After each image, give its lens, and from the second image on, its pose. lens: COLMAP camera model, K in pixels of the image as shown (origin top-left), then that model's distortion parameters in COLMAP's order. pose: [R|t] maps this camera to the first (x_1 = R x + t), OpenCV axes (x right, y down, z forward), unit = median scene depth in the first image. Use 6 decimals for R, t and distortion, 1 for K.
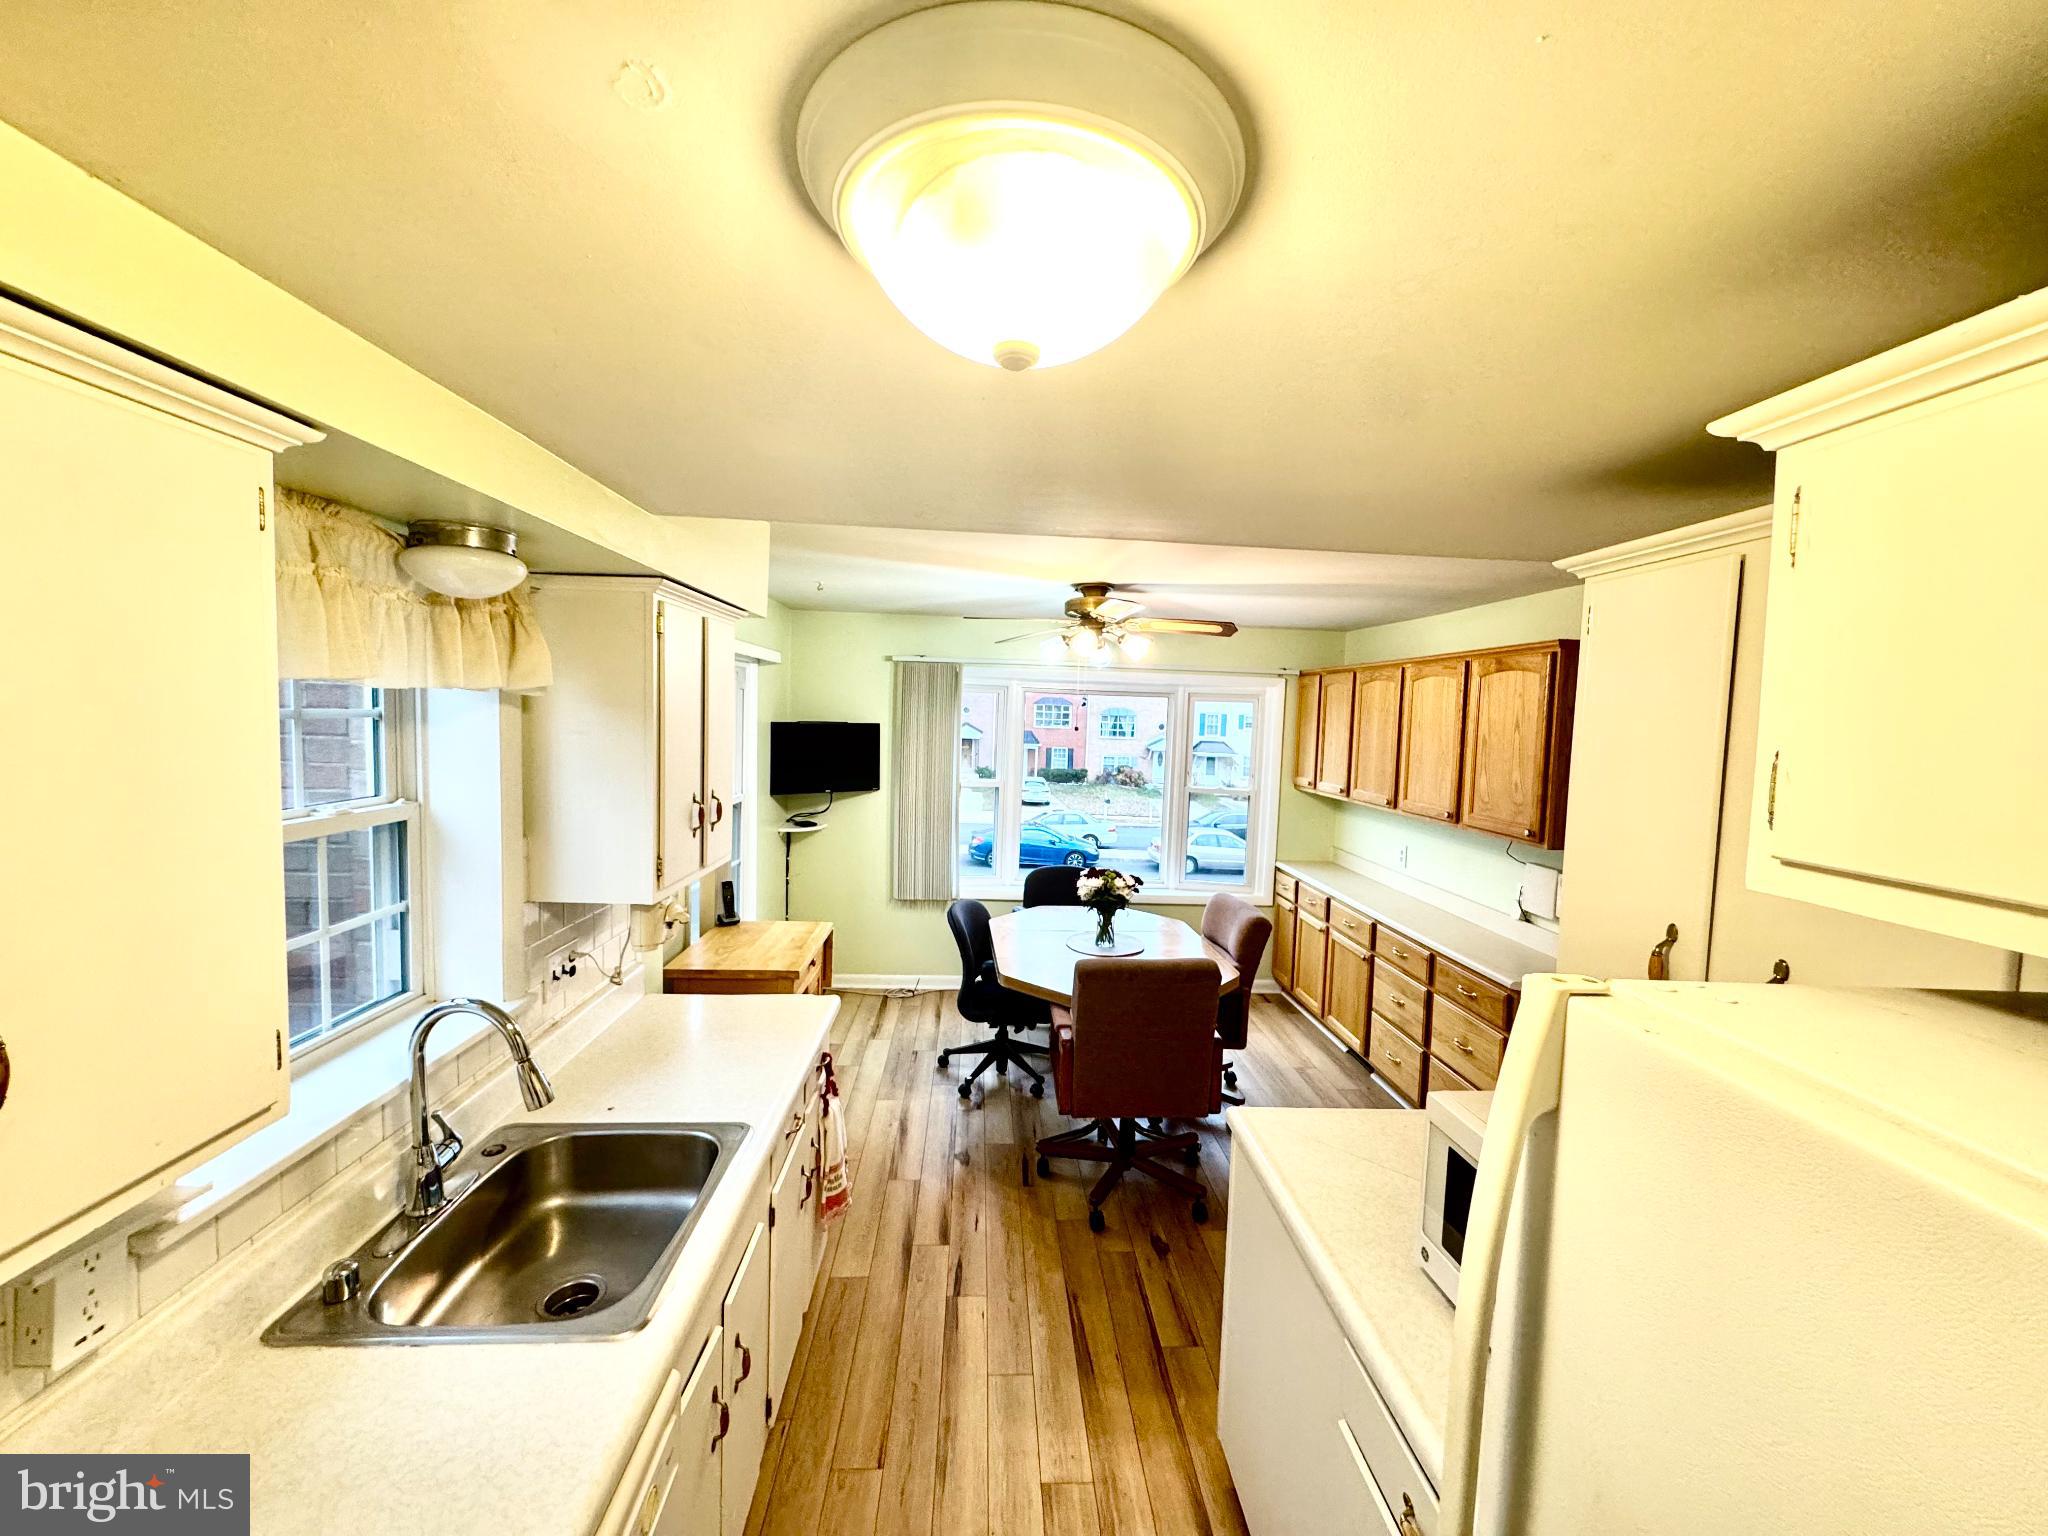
lens RADIAL K [[818.3, 0, 1021.6], [0, 818.3, 767.9], [0, 0, 1]] dist [-0.003567, 0.000809]
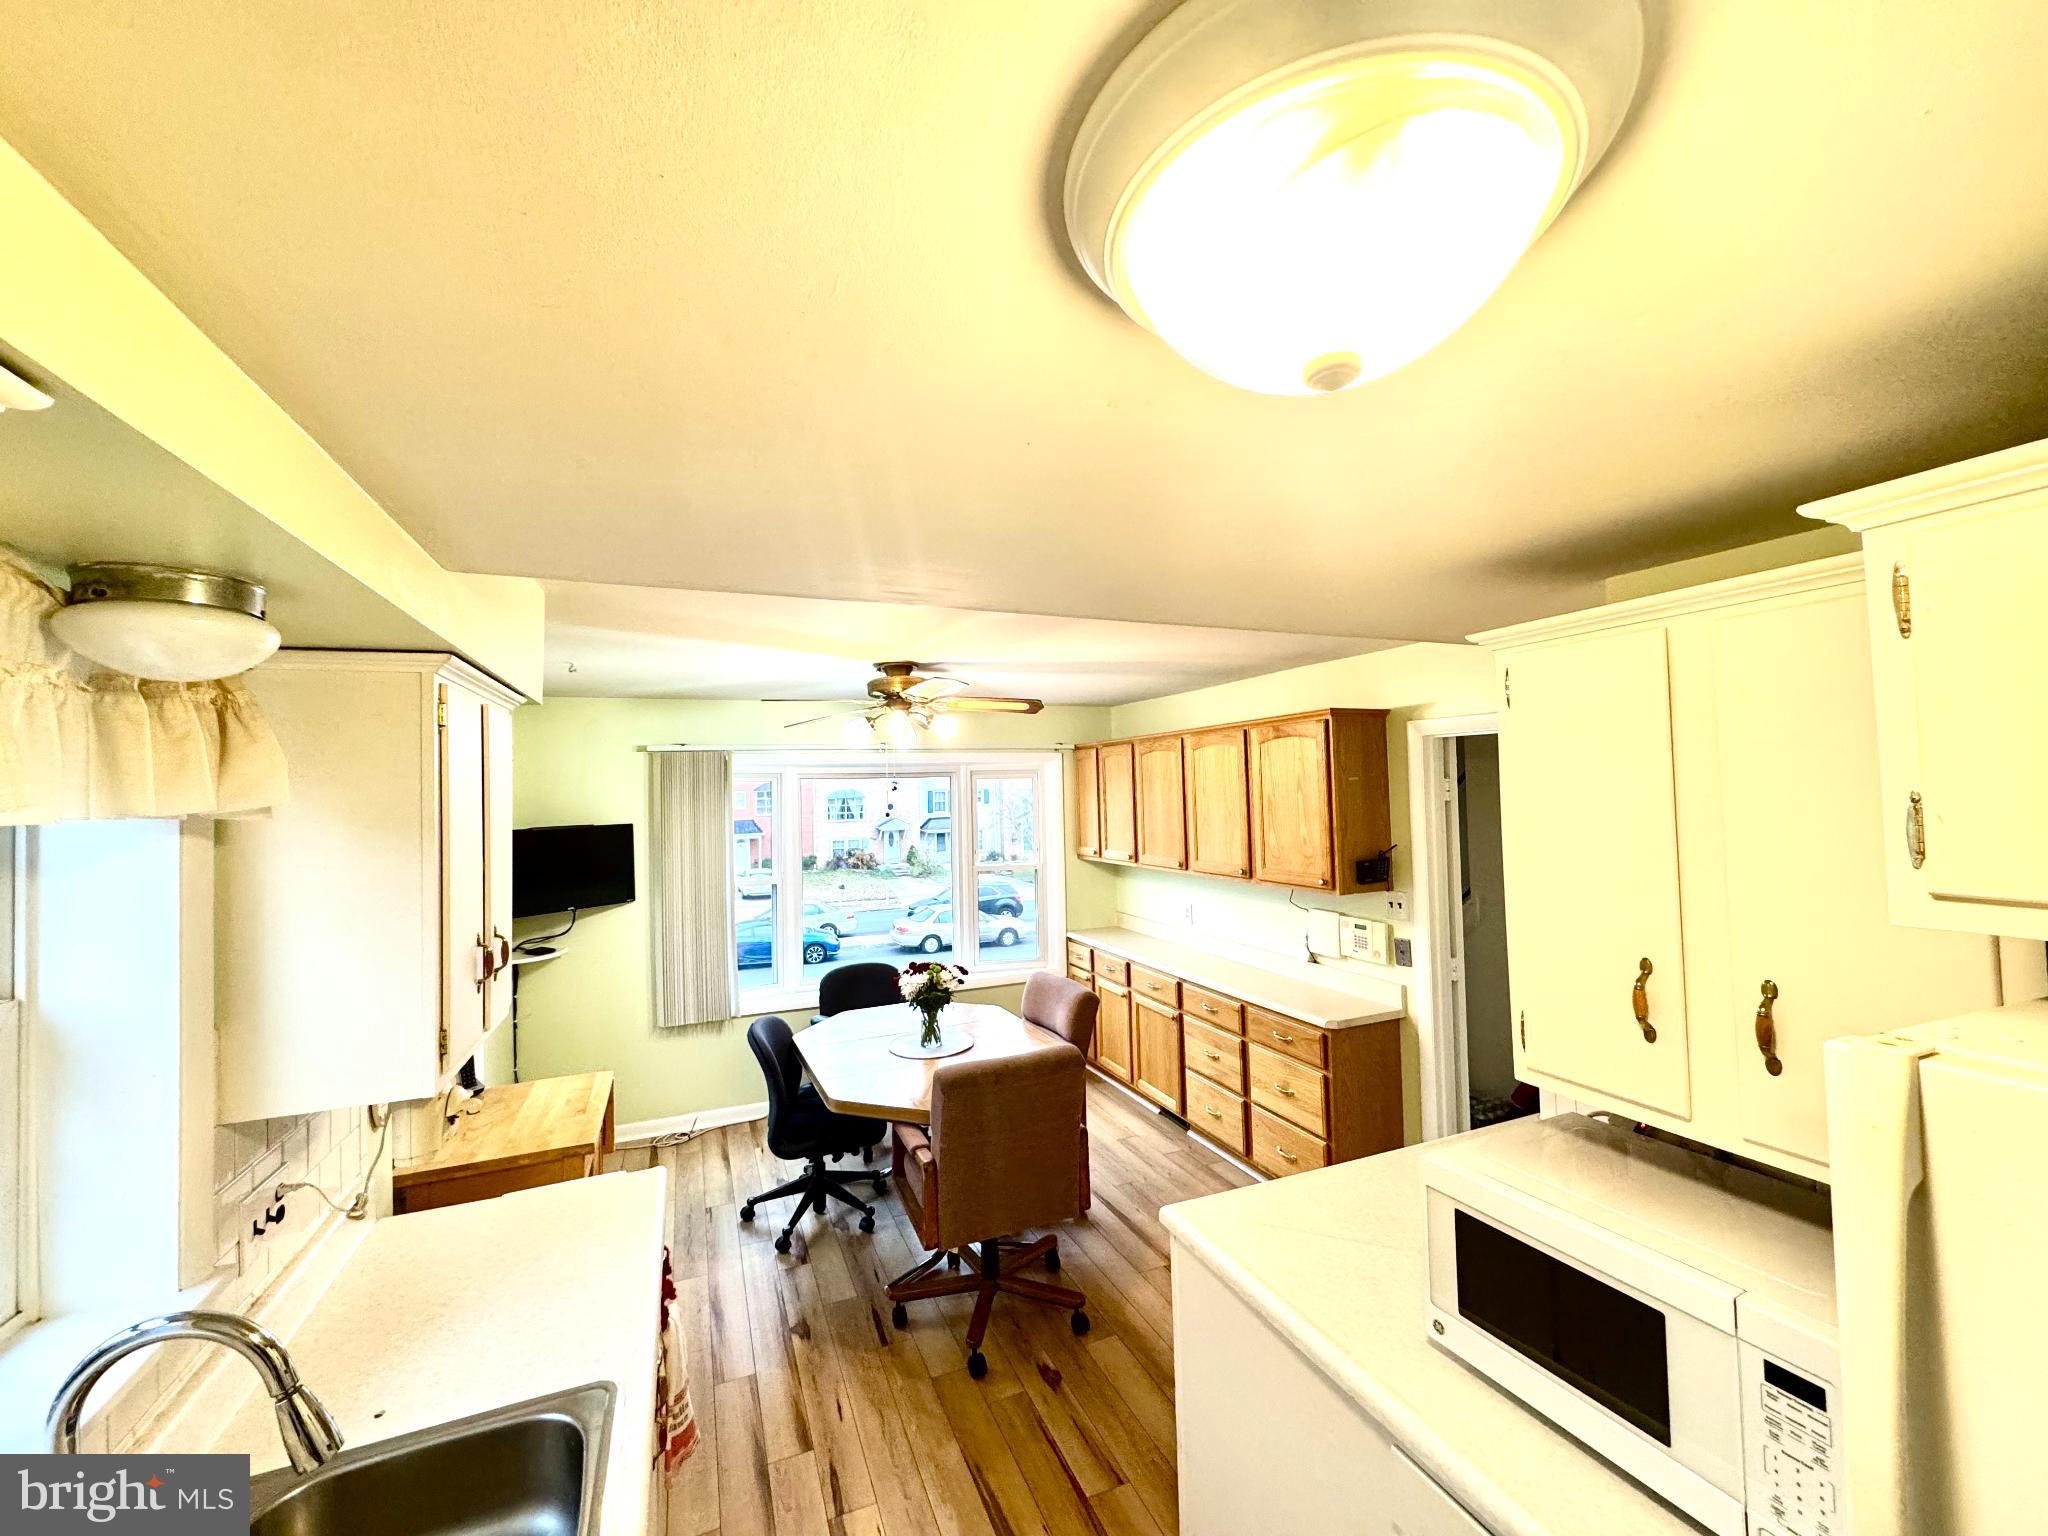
lens RADIAL K [[818.3, 0, 1022.5], [0, 818.3, 766.3], [0, 0, 1]] dist [-0.003567, 0.000809]
pose [[0.941409, -0.046380, 0.334062, -0.112002], [0.079237, 0.993191, -0.085404, -0.012073], [-0.327826, 0.106870, 0.938674, 0.070177]]
